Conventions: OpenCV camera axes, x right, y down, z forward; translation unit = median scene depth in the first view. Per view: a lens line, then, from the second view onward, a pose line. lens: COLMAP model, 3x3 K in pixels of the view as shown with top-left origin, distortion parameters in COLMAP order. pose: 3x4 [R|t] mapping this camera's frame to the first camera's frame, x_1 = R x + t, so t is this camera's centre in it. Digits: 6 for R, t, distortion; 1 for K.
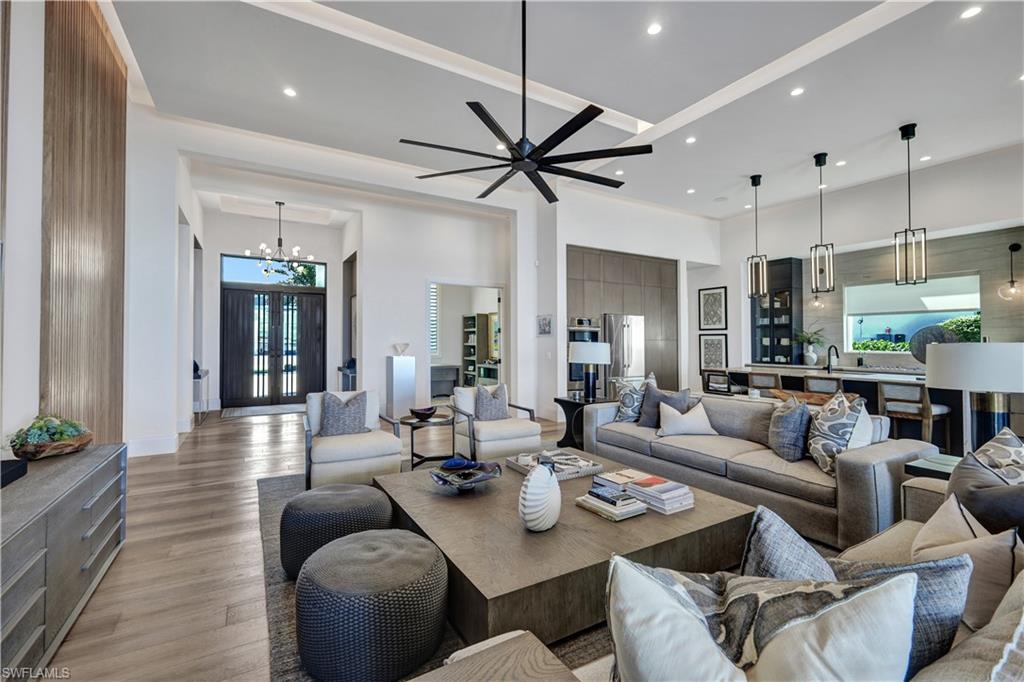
lens RADIAL K [[448.6, 0, 514.4], [0, 448.6, 337.7], [0, 0, 1]] dist [-0.000580, 0.000209]
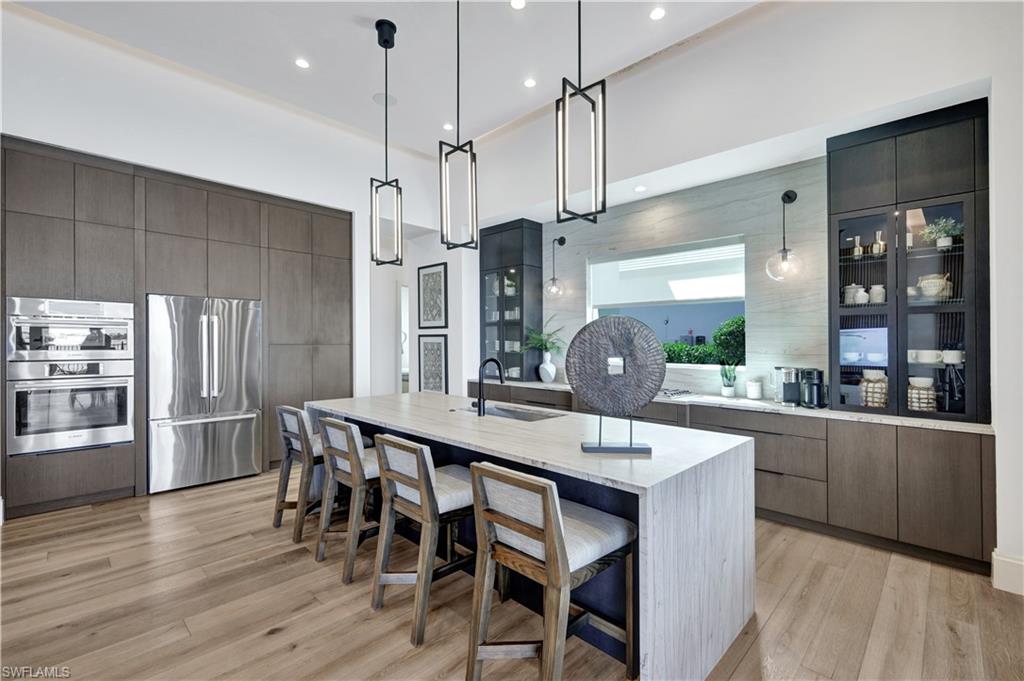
lens RADIAL K [[451.1, 0, 510.5], [0, 451.1, 321.6], [0, 0, 1]] dist [0.001772, 0.000156]
pose [[0.970141, 0.014515, 0.242105, 0.440428], [-0.005998, 0.999338, -0.035876, -0.004104], [-0.242466, 0.033353, 0.969587, 0.364950]]
